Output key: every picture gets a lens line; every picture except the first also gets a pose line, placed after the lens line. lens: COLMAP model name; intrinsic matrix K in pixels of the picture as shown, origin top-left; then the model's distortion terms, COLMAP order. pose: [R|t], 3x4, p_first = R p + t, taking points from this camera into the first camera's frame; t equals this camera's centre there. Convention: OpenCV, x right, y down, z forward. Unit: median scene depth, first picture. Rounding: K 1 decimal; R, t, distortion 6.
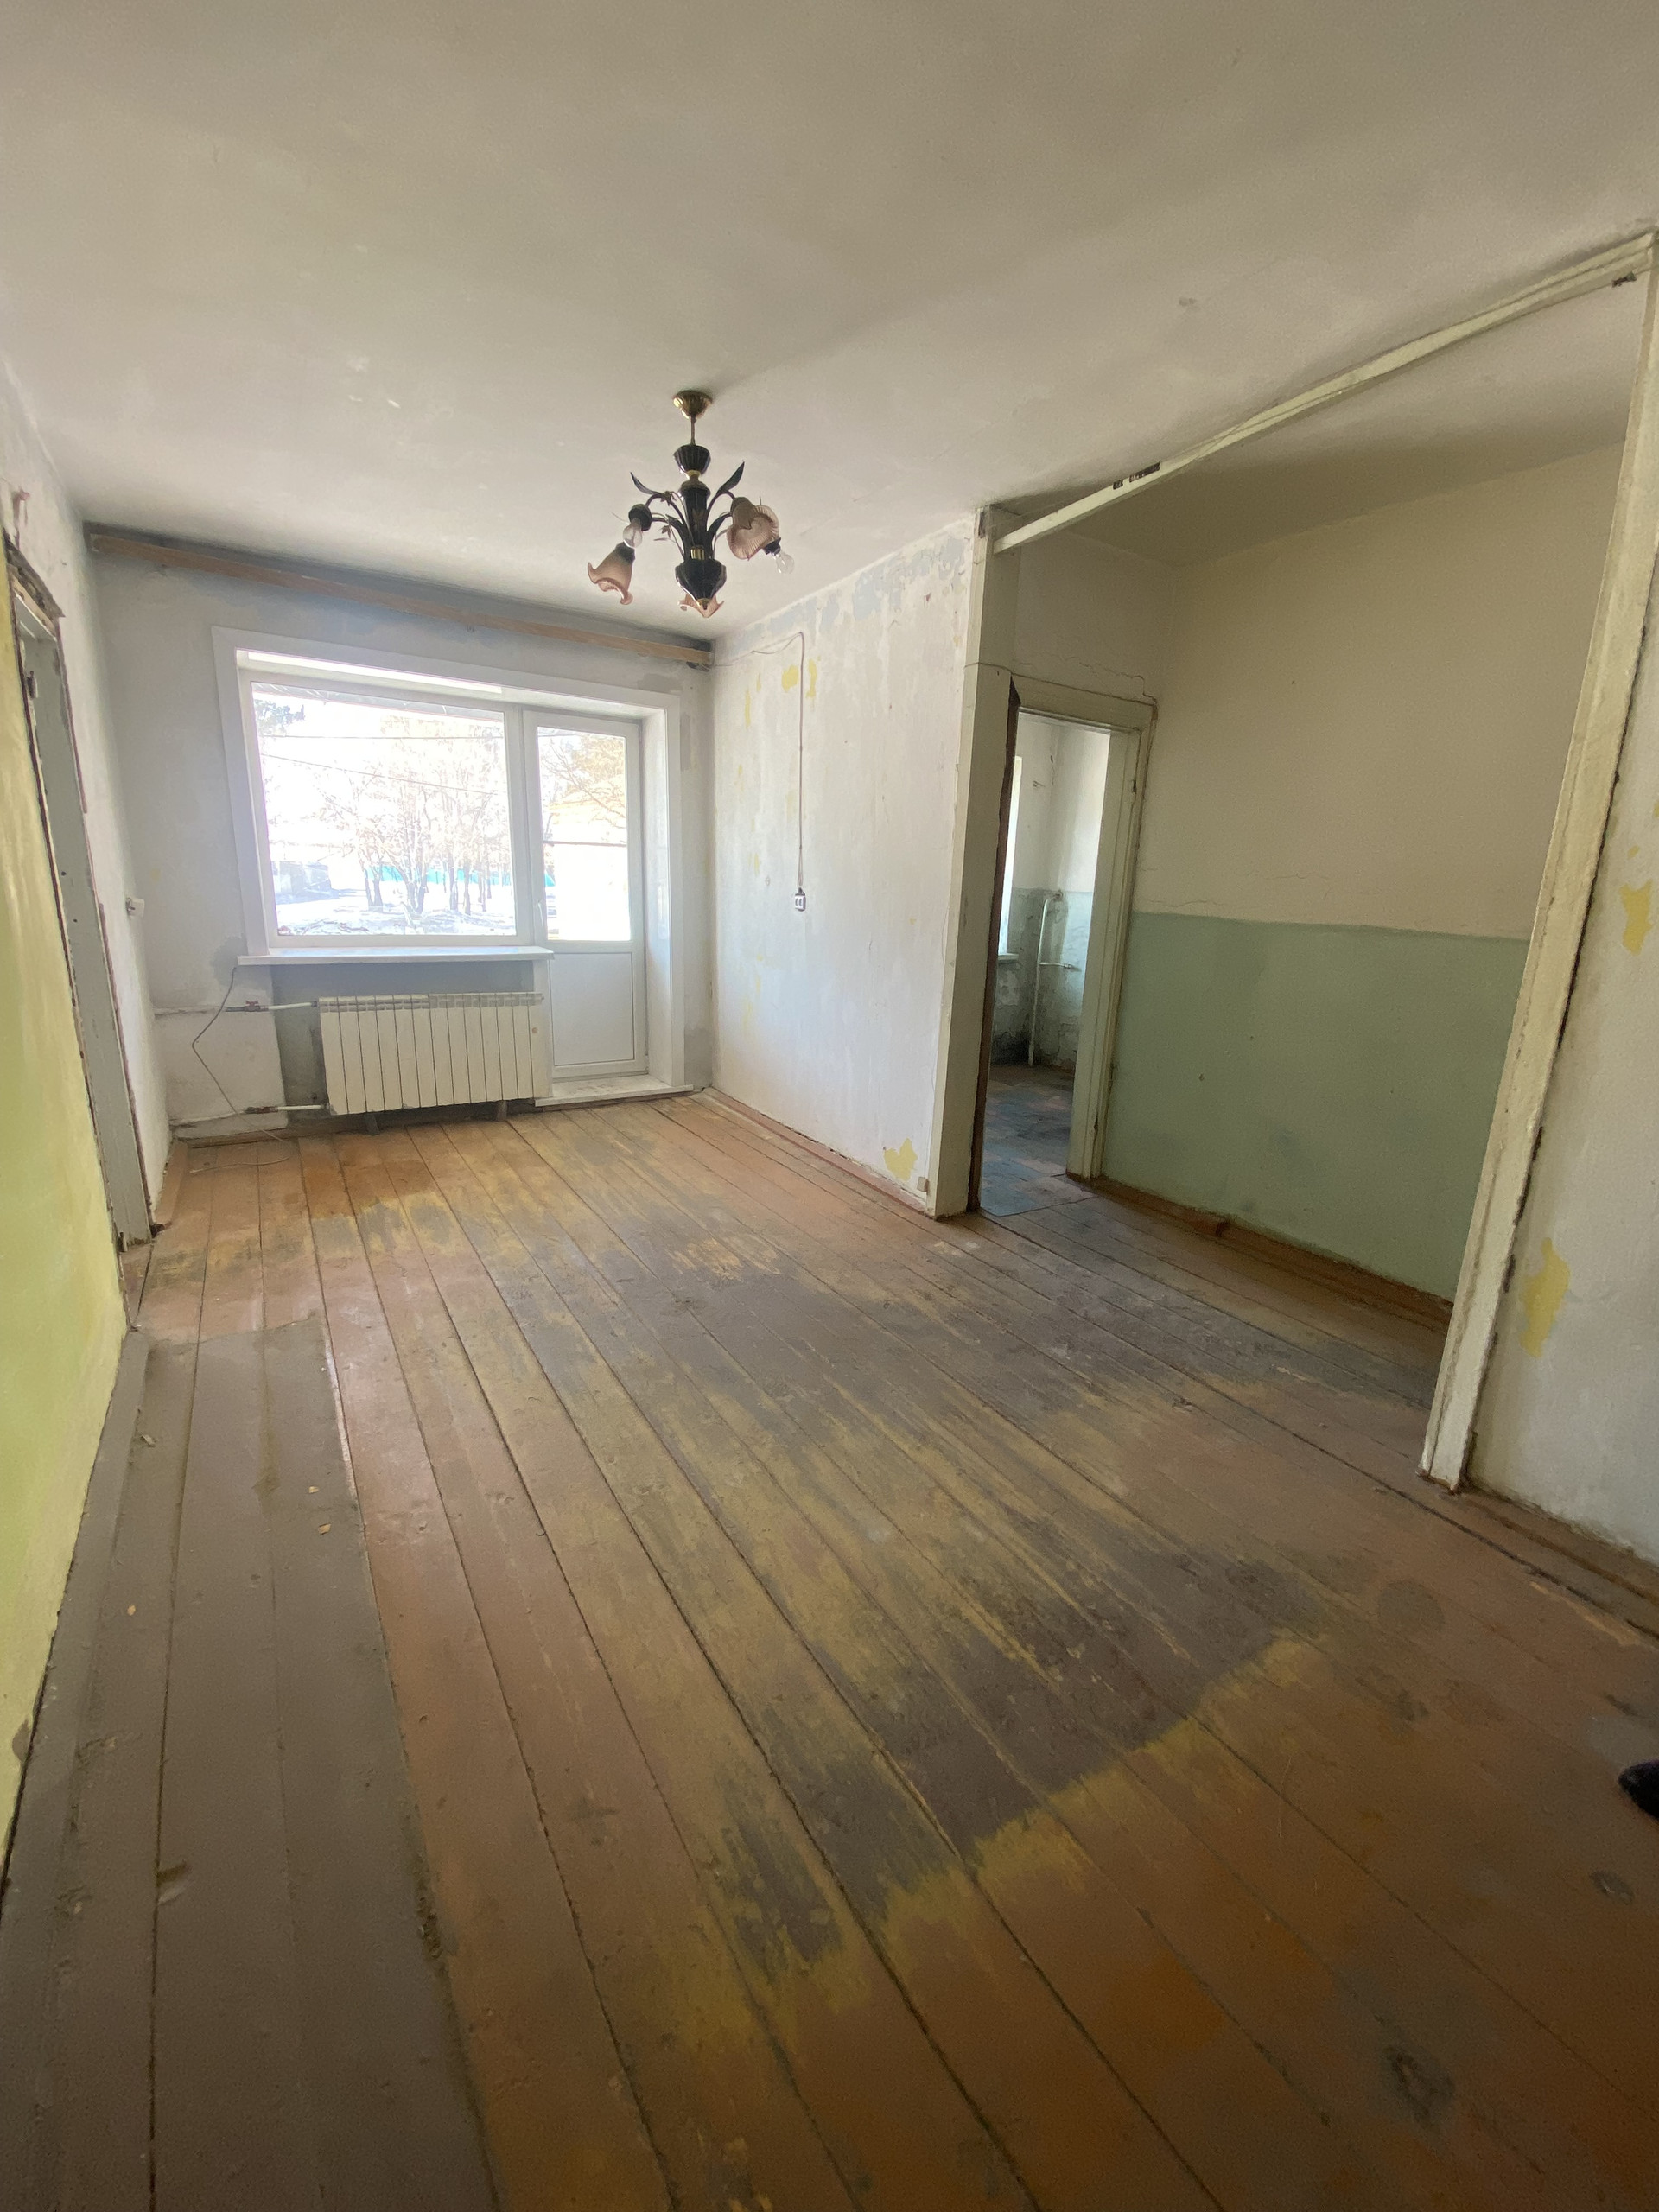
lens RADIAL K [[901.8, 0, 835.1], [0, 901.8, 1111.2], [0, 0, 1]] dist [-0.012053, -0.006705]
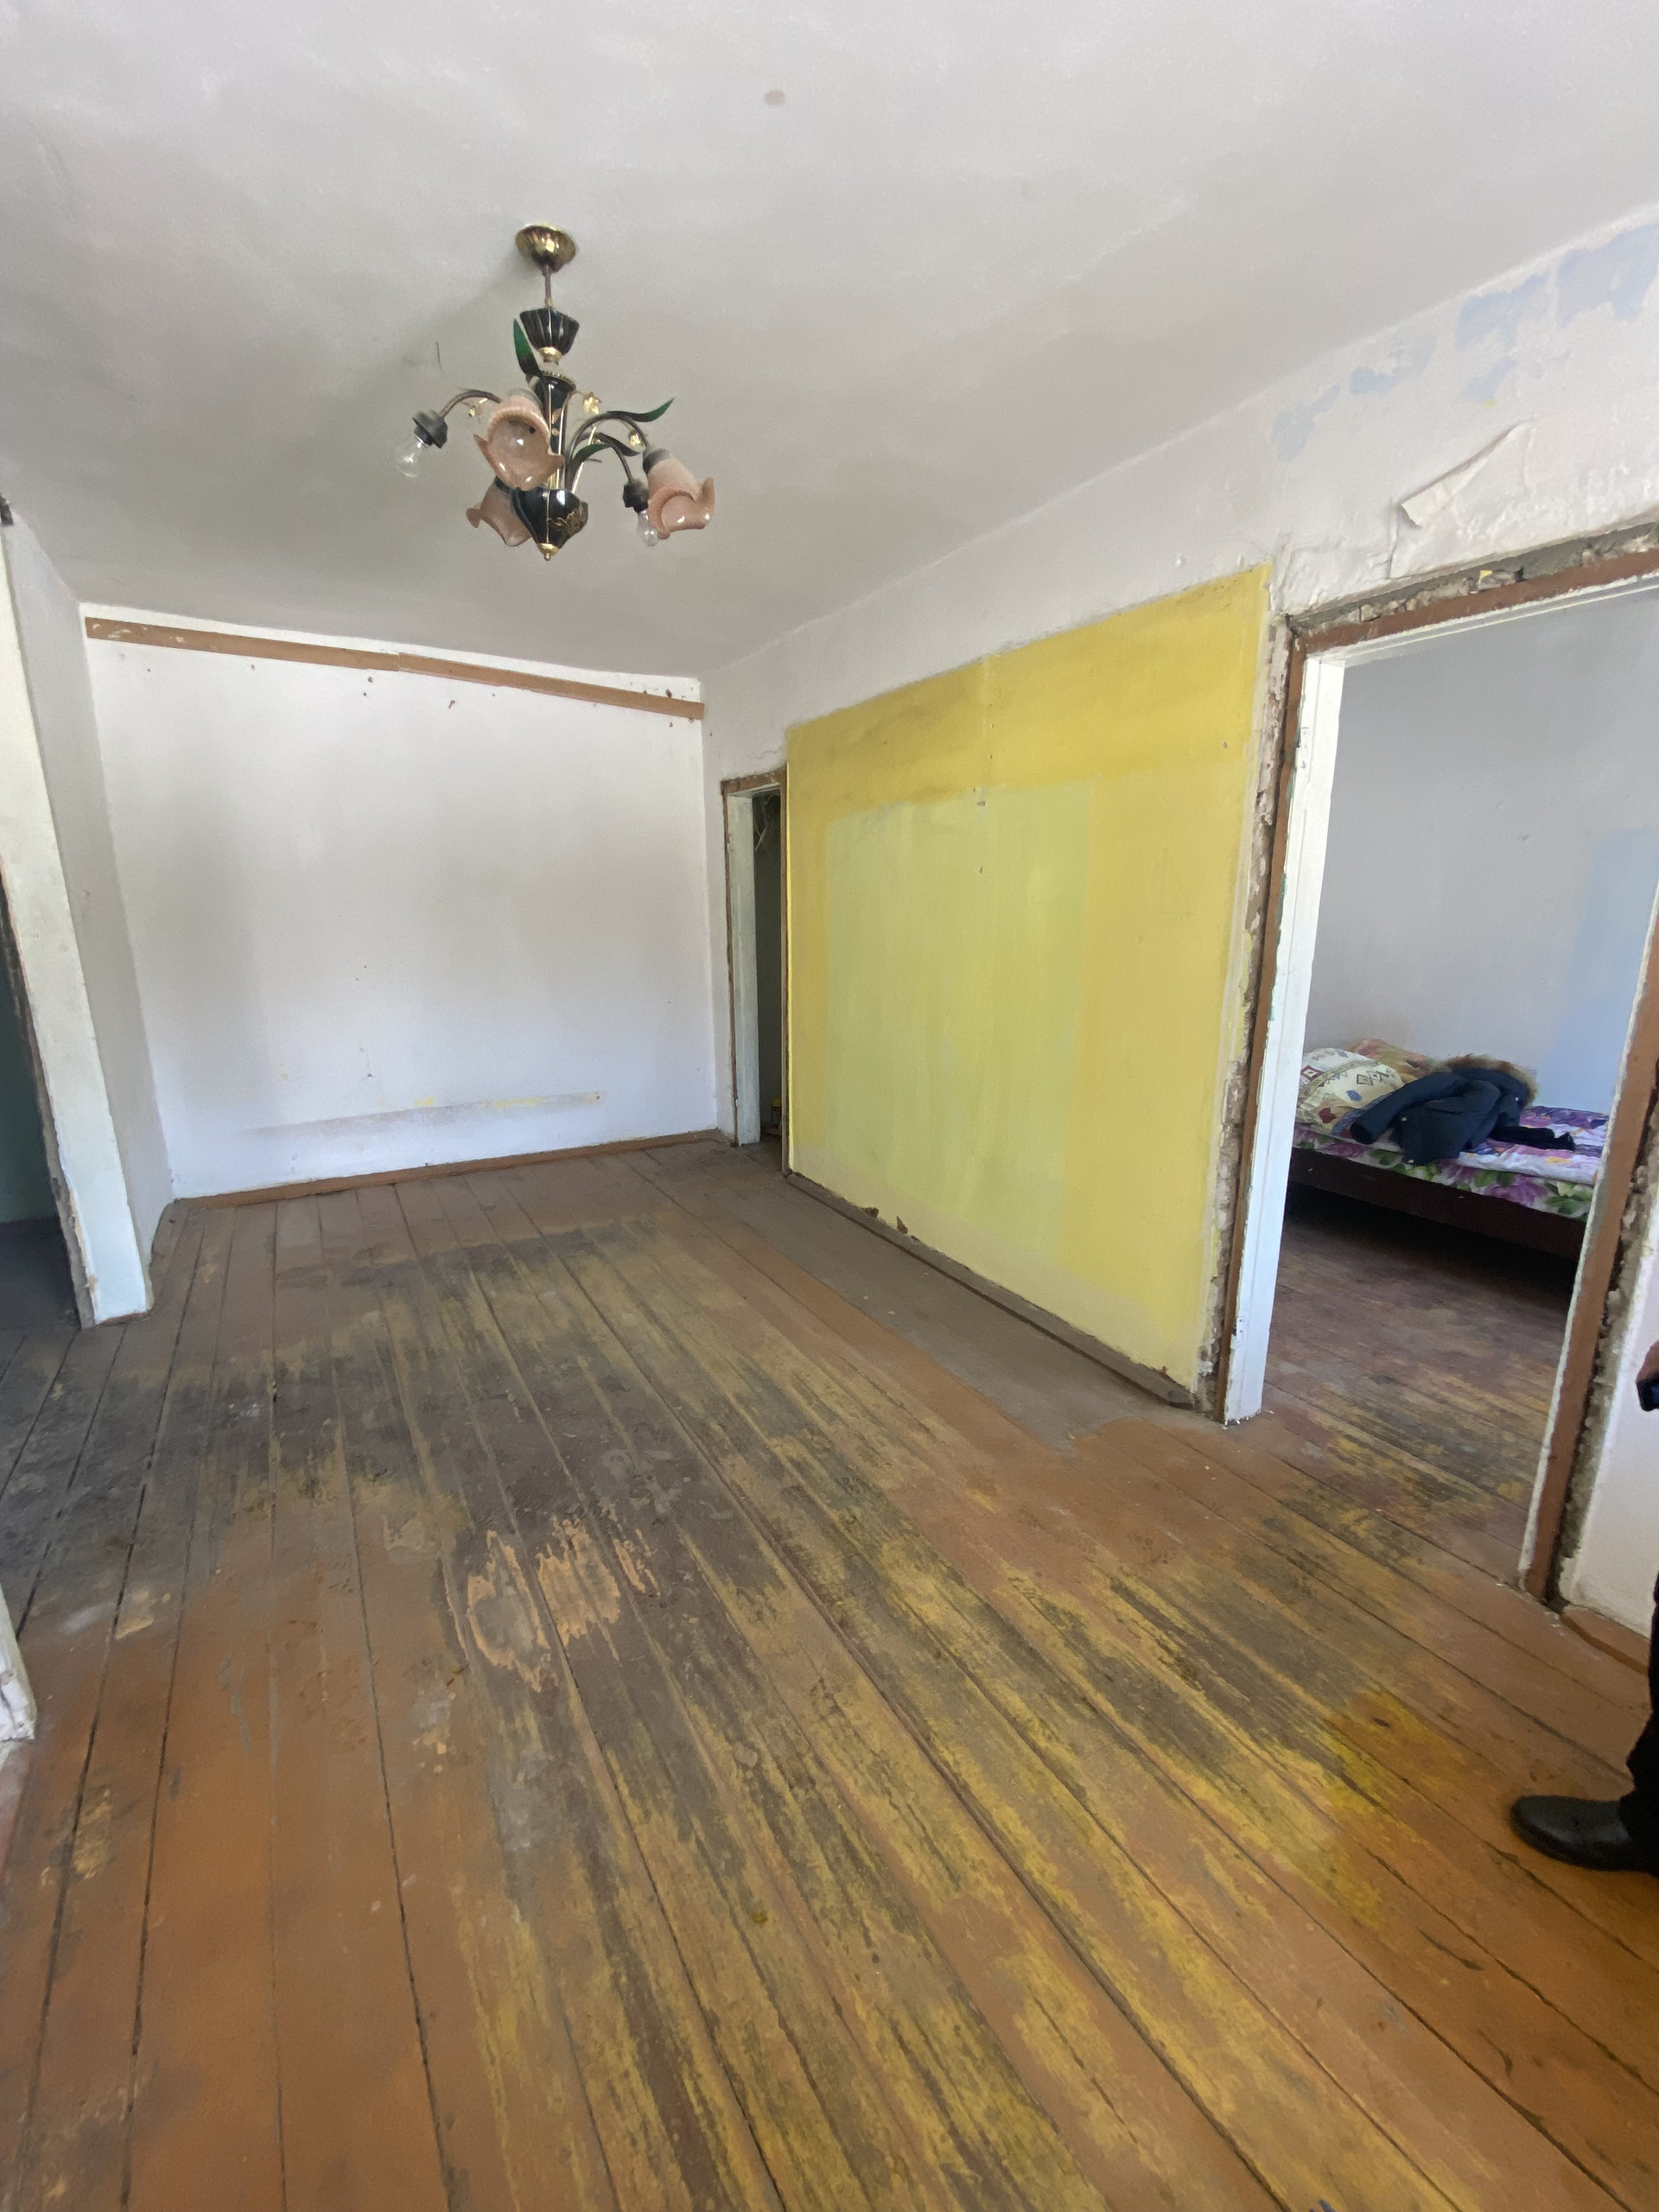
lens RADIAL K [[901.8, 0, 840.3], [0, 901.8, 1098.2], [0, 0, 1]] dist [-0.012053, -0.006705]
pose [[-0.998699, -0.049883, 0.010561, -0.299606], [-0.039514, 0.888067, 0.458013, -0.399528], [-0.032225, 0.457000, -0.888883, 1.383242]]
